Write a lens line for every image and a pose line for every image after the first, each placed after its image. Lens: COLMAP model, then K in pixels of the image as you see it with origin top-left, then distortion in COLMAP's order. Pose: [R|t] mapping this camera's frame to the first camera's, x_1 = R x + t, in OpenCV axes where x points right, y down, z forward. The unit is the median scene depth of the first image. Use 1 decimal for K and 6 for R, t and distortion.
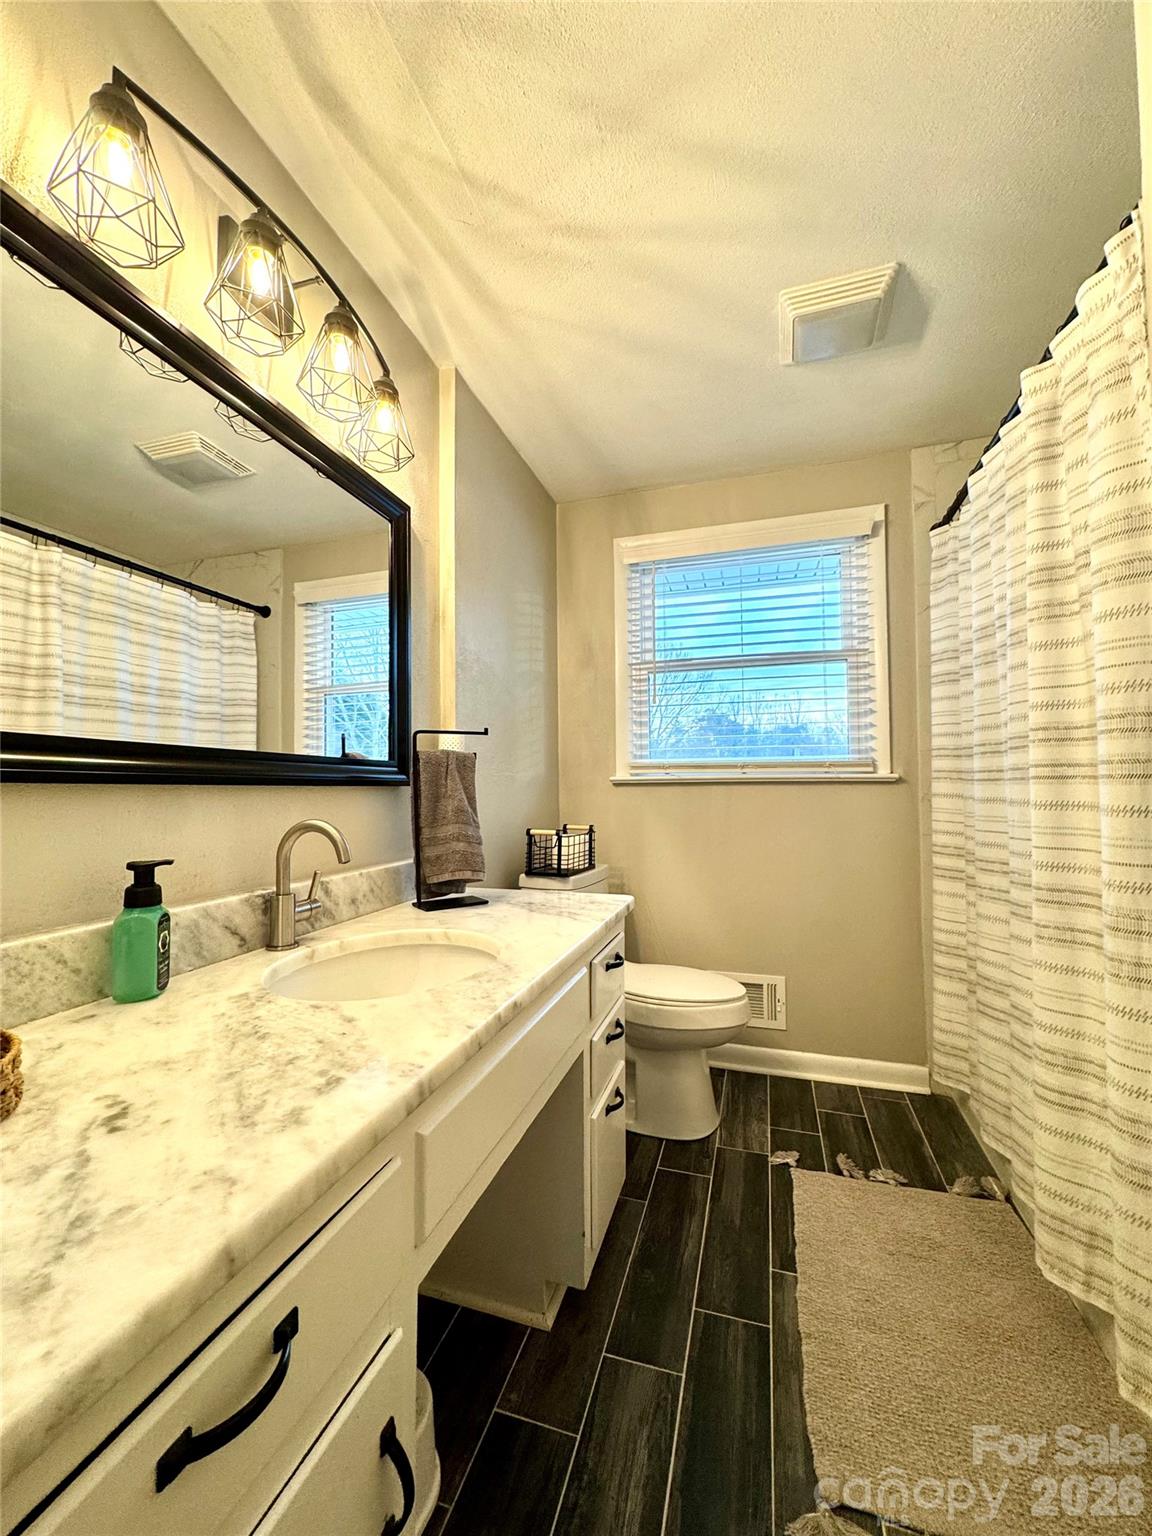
lens RADIAL K [[612.2, 0, 576.0], [0, 612.2, 768.0], [0, 0, 1]] dist [-0.002038, -0.000187]
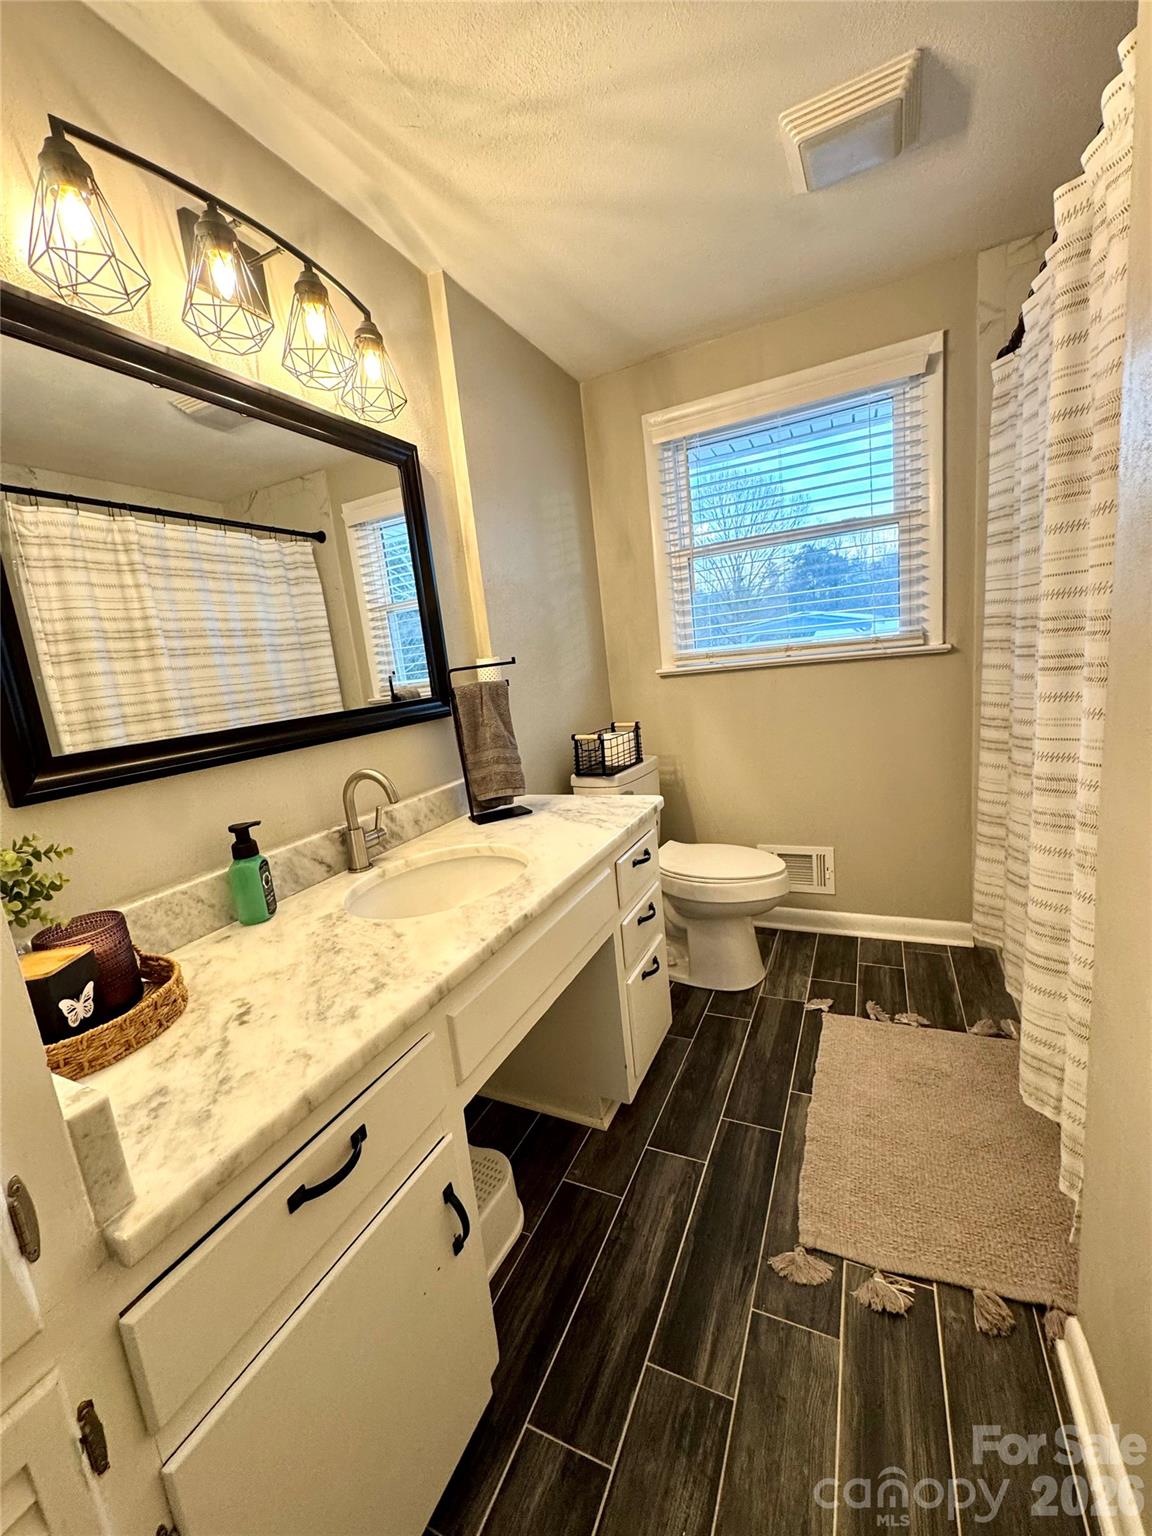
lens RADIAL K [[612.2, 0, 576.0], [0, 612.2, 768.0], [0, 0, 1]] dist [-0.002038, -0.000187]
pose [[0.984848, -0.069809, -0.158750, 0.120508], [0.102840, 0.972171, 0.210494, -0.090356], [0.139638, -0.223631, 0.964619, -0.076889]]
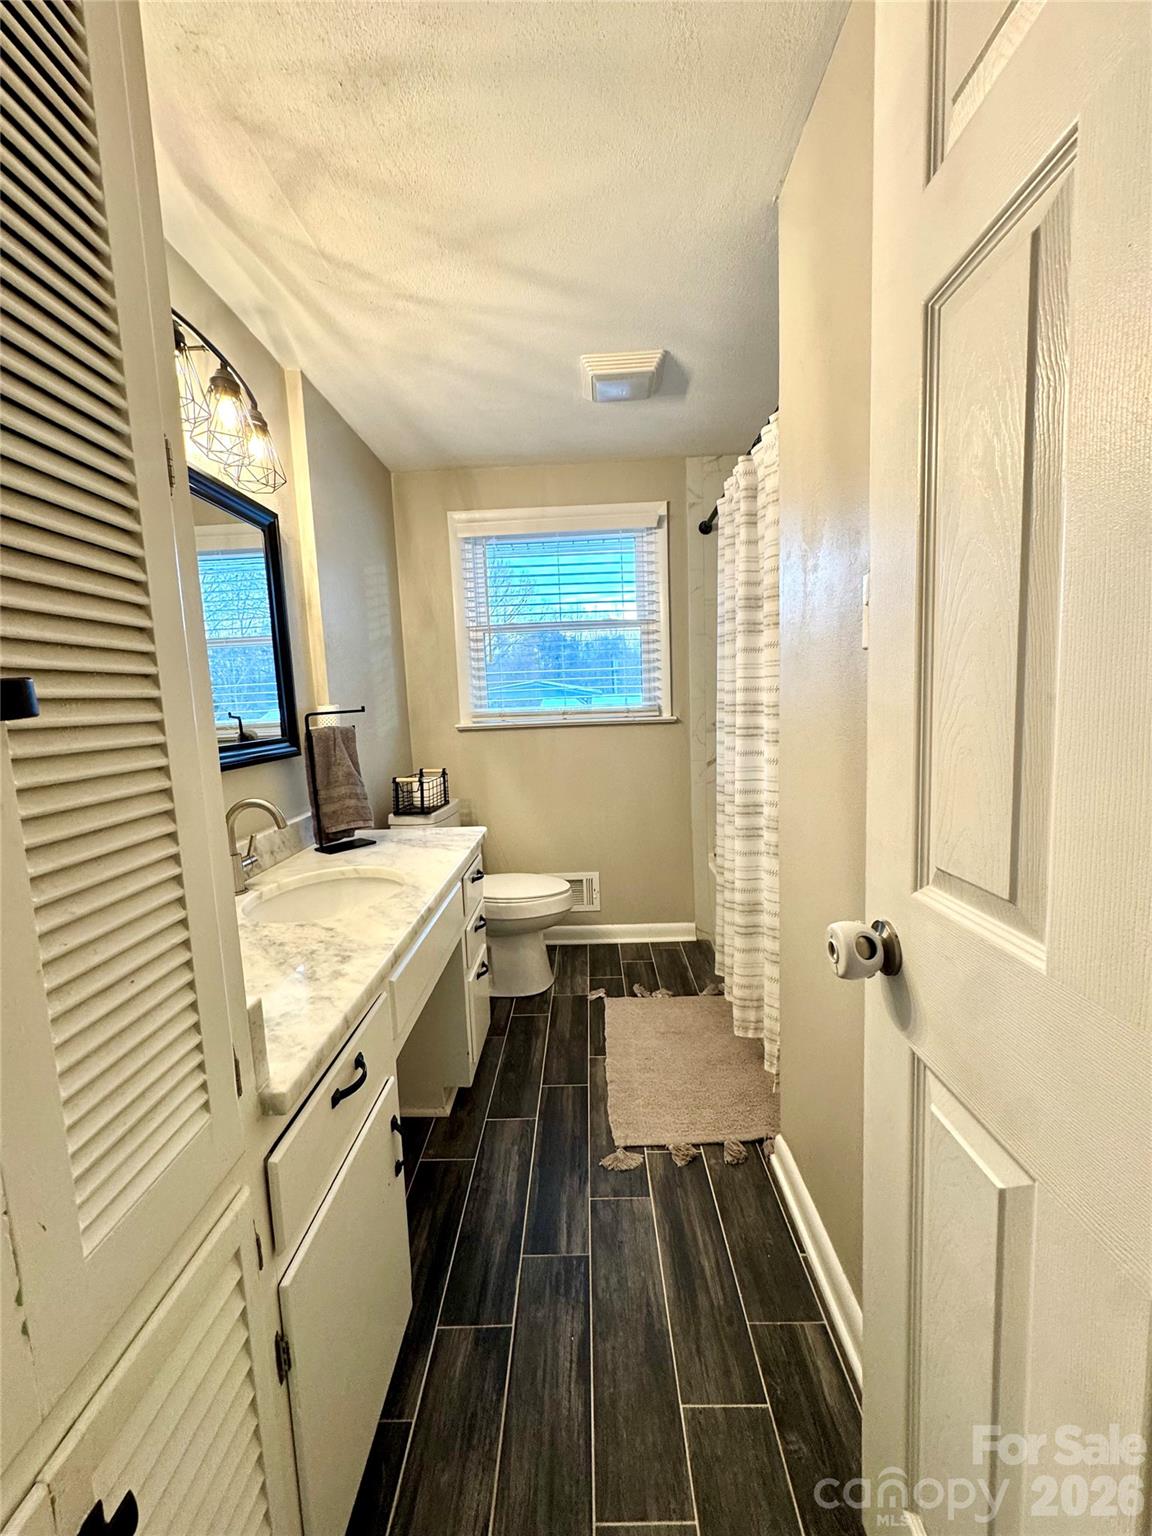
lens RADIAL K [[612.2, 0, 576.0], [0, 612.2, 768.0], [0, 0, 1]] dist [-0.002038, -0.000187]
pose [[0.960326, -0.062692, 0.271742, -0.075542], [0.023640, 0.989198, 0.144668, -0.109468], [-0.277876, -0.132504, 0.951434, -0.318074]]
